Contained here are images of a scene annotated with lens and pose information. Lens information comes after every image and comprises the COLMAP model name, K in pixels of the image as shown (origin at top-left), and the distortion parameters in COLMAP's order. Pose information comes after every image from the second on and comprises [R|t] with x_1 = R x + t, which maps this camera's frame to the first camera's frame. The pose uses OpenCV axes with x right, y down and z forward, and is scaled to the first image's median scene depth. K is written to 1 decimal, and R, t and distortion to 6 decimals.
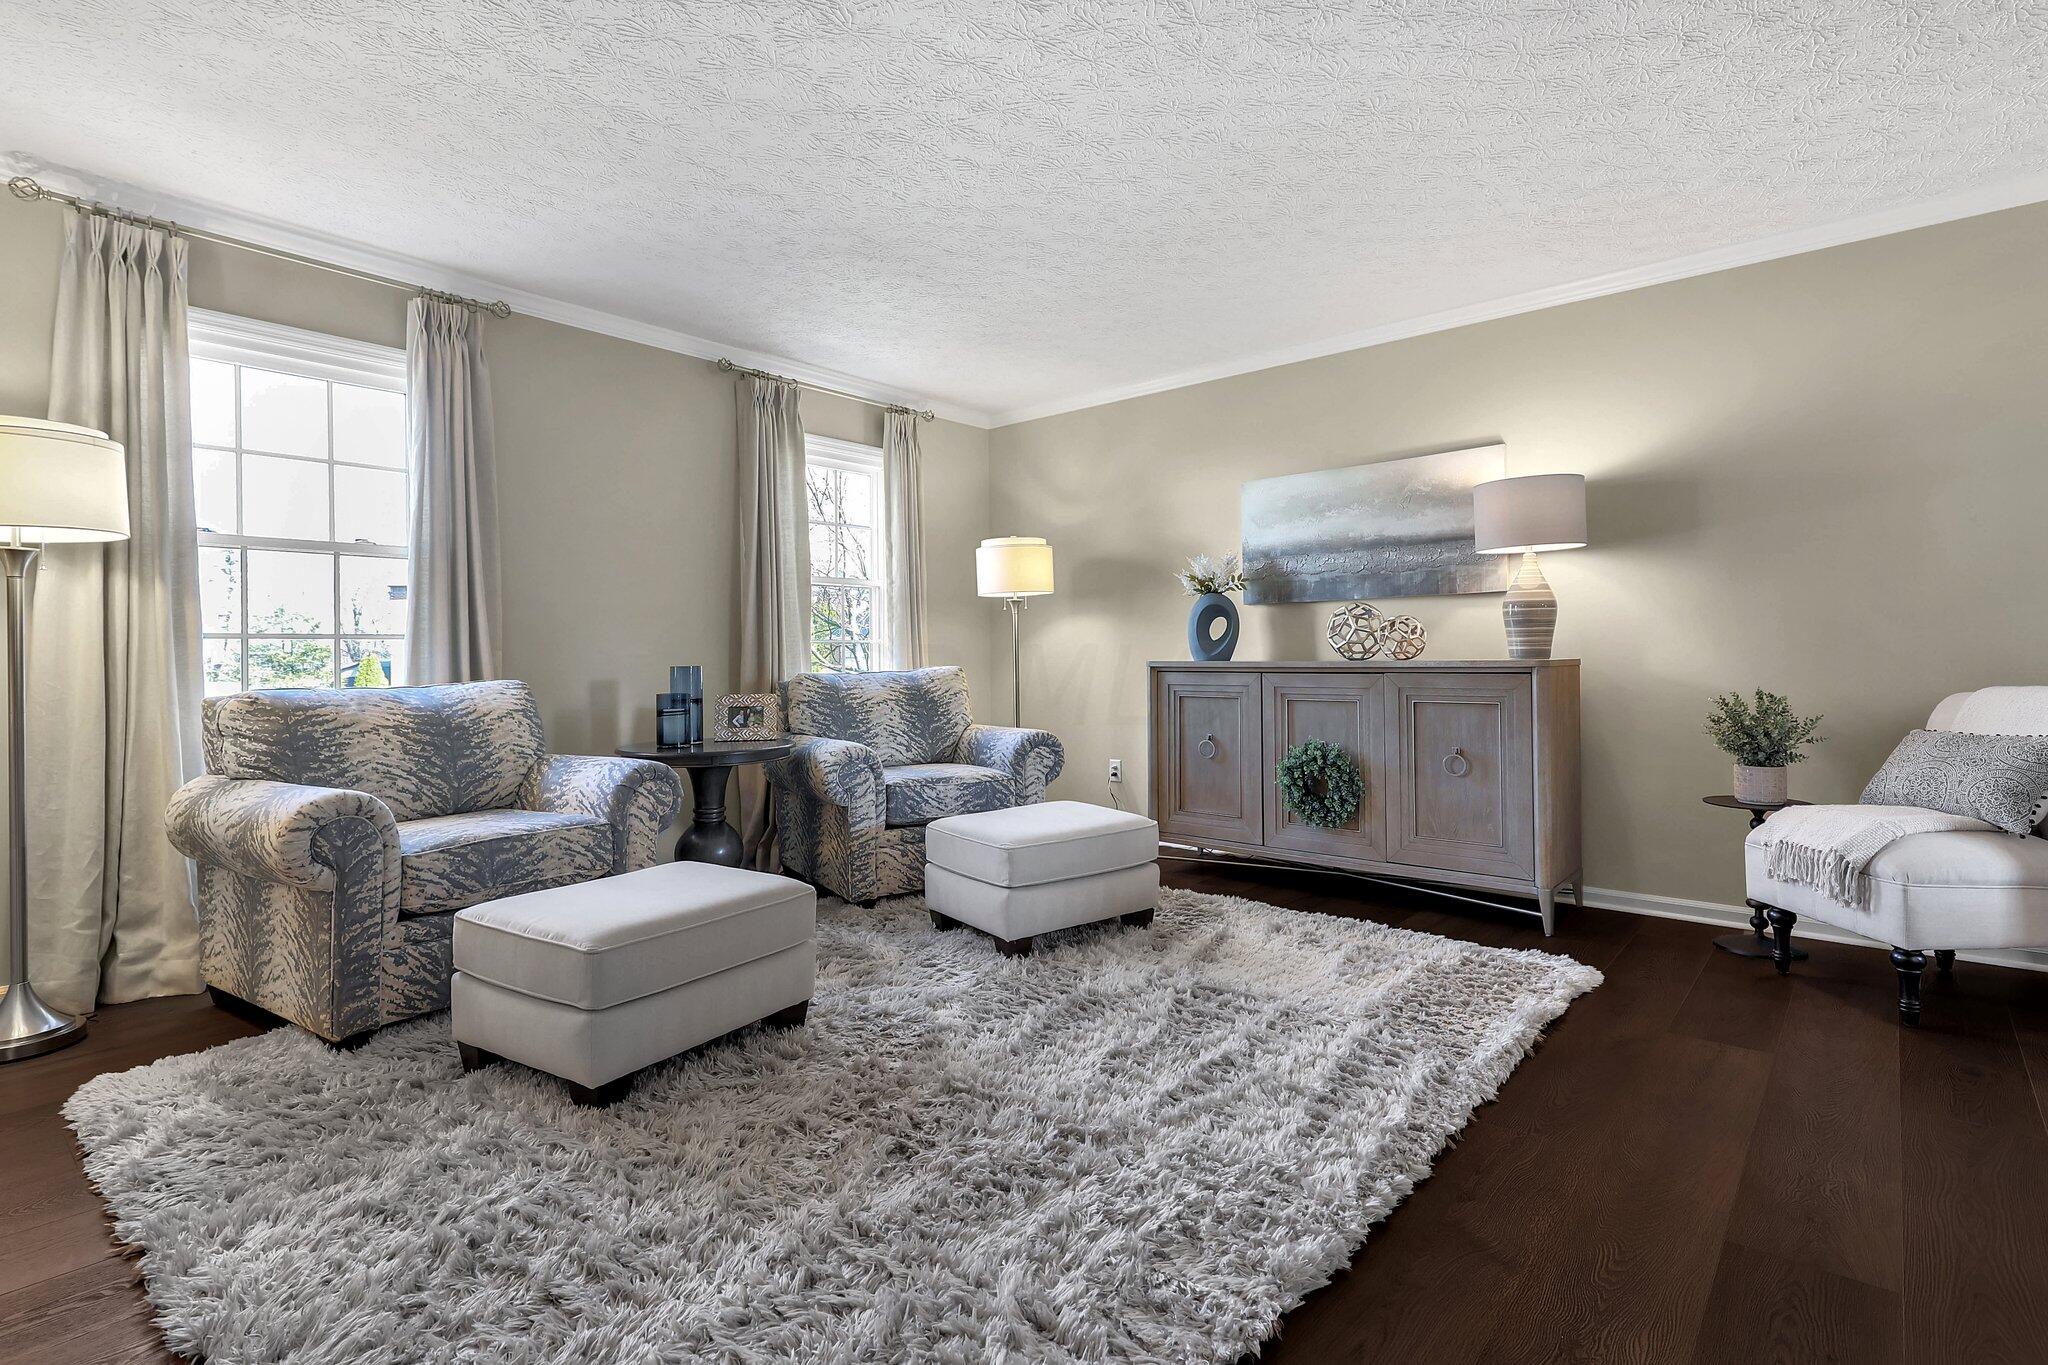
lens RADIAL K [[989.7, 0, 1058.5], [0, 989.7, 654.7], [0, 0, 1]] dist [0.027089, -0.011479]
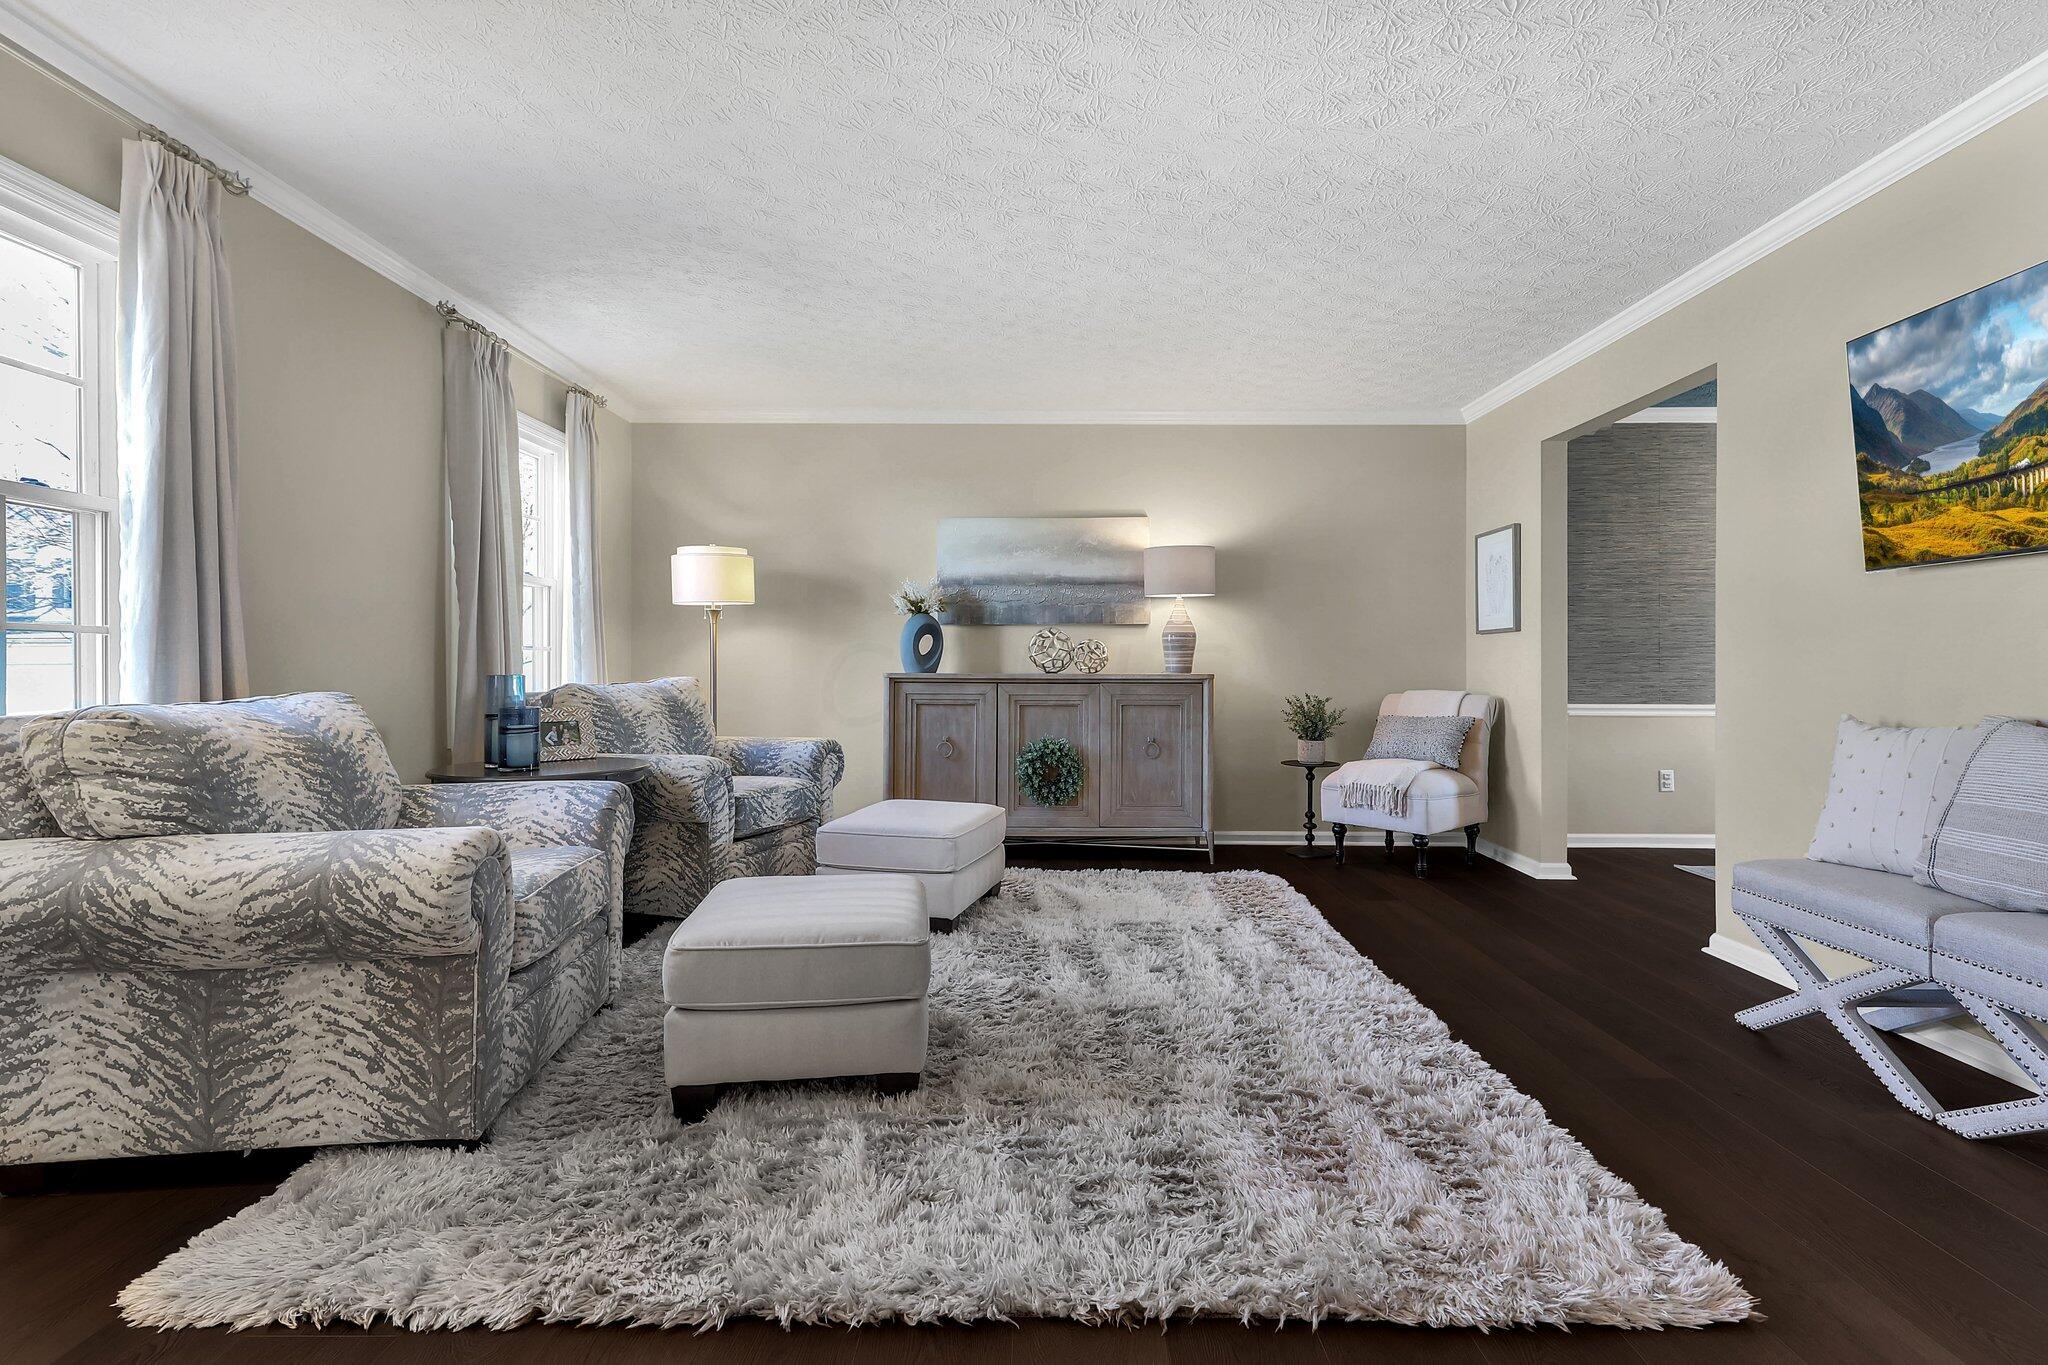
lens RADIAL K [[989.7, 0, 1018.7], [0, 989.7, 672.3], [0, 0, 1]] dist [0.027089, -0.011479]
pose [[0.764741, 0.007434, 0.644295, -0.570671], [-0.009809, 0.999952, 0.000105, 0.004737], [-0.644263, -0.006400, 0.764777, 0.068284]]
